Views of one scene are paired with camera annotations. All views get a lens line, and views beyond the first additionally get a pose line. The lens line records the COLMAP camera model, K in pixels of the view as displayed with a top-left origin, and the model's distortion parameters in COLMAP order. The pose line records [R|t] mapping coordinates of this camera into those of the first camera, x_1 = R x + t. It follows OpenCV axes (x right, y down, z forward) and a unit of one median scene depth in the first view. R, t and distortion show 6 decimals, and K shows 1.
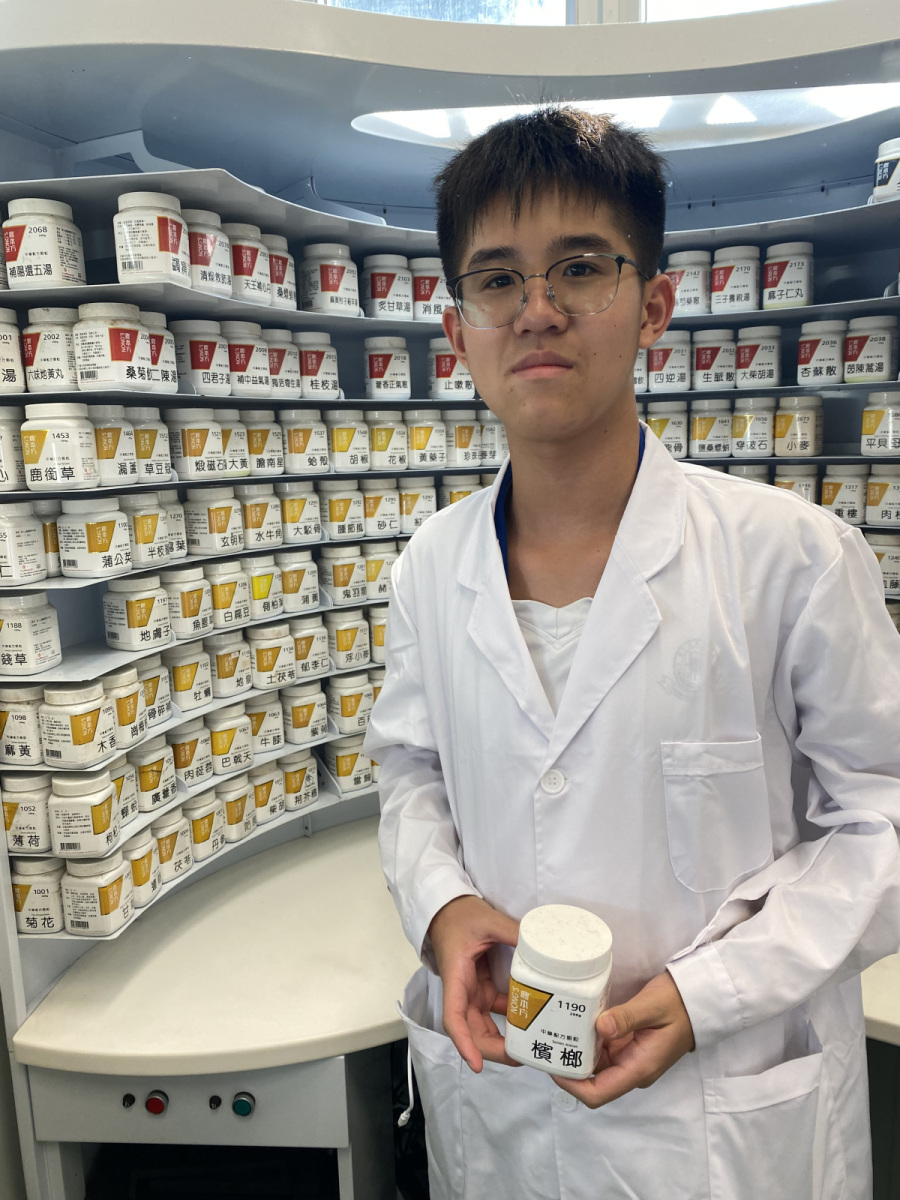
lens RADIAL K [[933.4, 0, 448.7], [0, 933.4, 606.3], [0, 0, 1]] dist [0.002607, -0.022720]
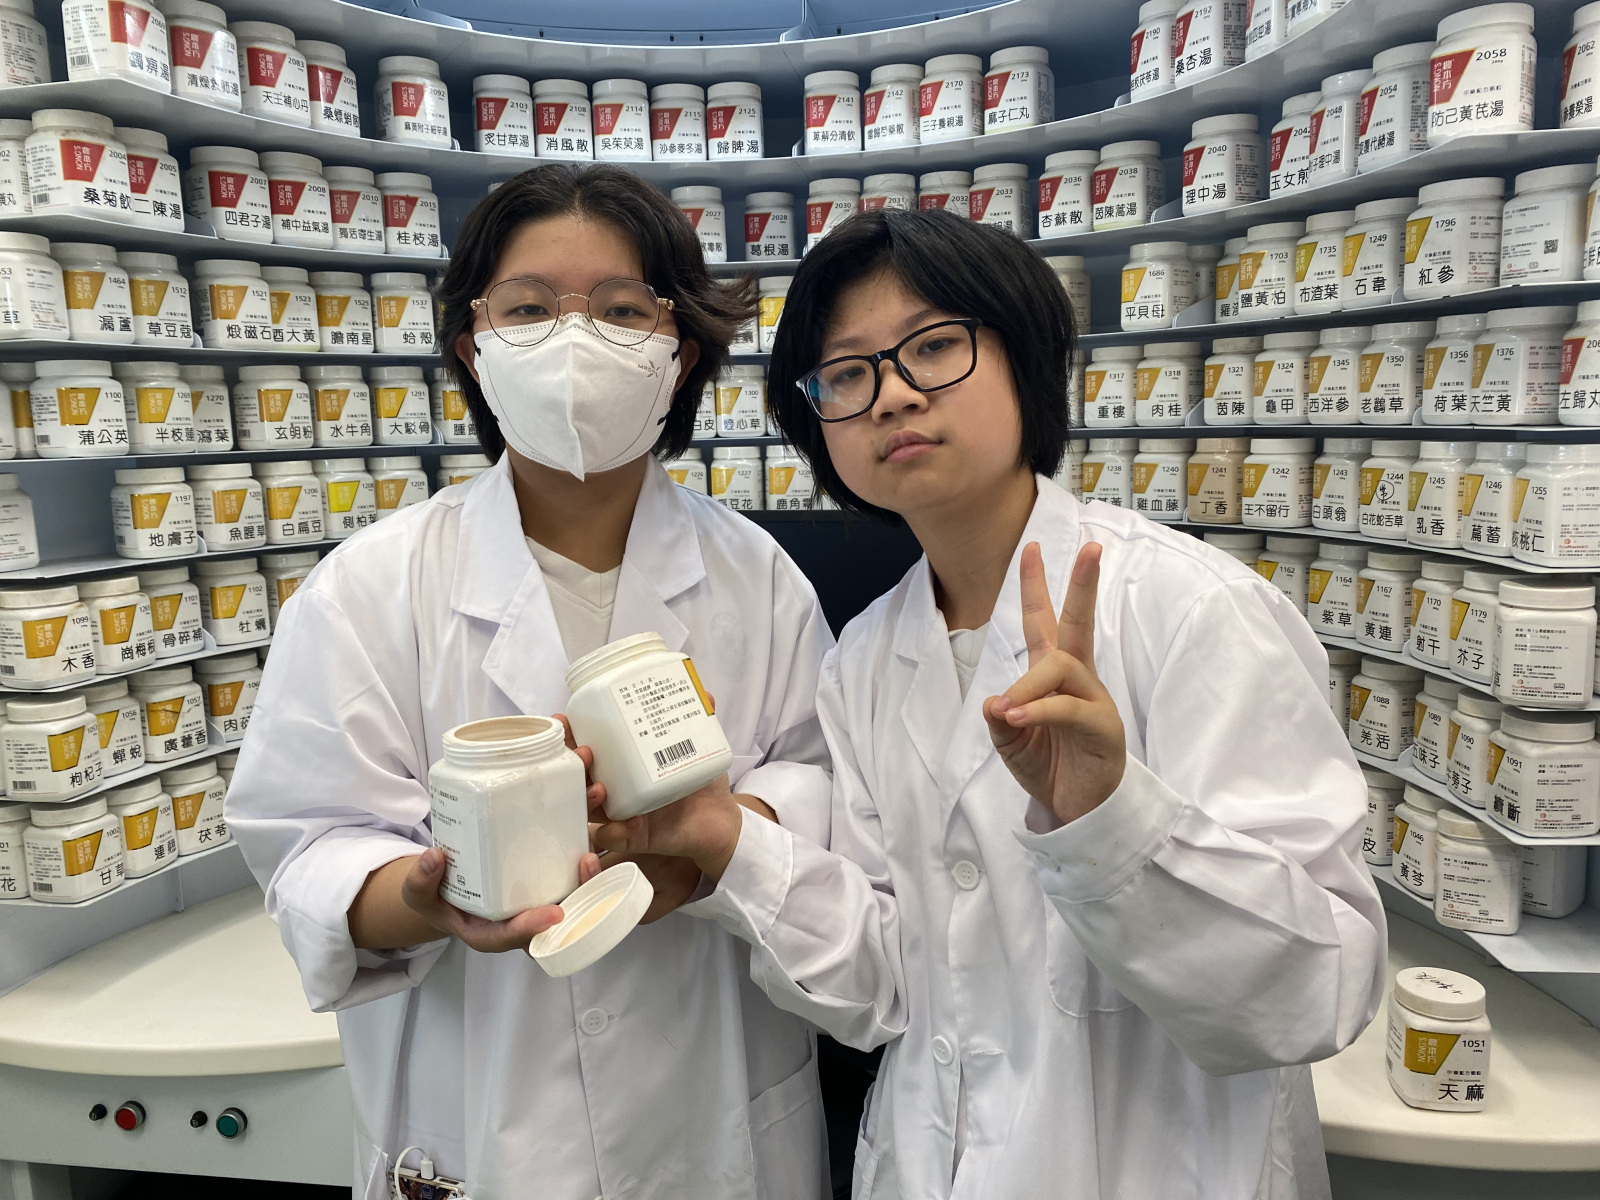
lens RADIAL K [[1244.6, 0, 754.7], [0, 1244.6, 597.2], [0, 0, 1]] dist [0.002607, -0.022720]
pose [[0.996155, 0.018197, -0.085692, 0.254244], [-0.019899, 0.999620, -0.019050, 0.082418], [0.085313, 0.020682, 0.996140, -0.018434]]
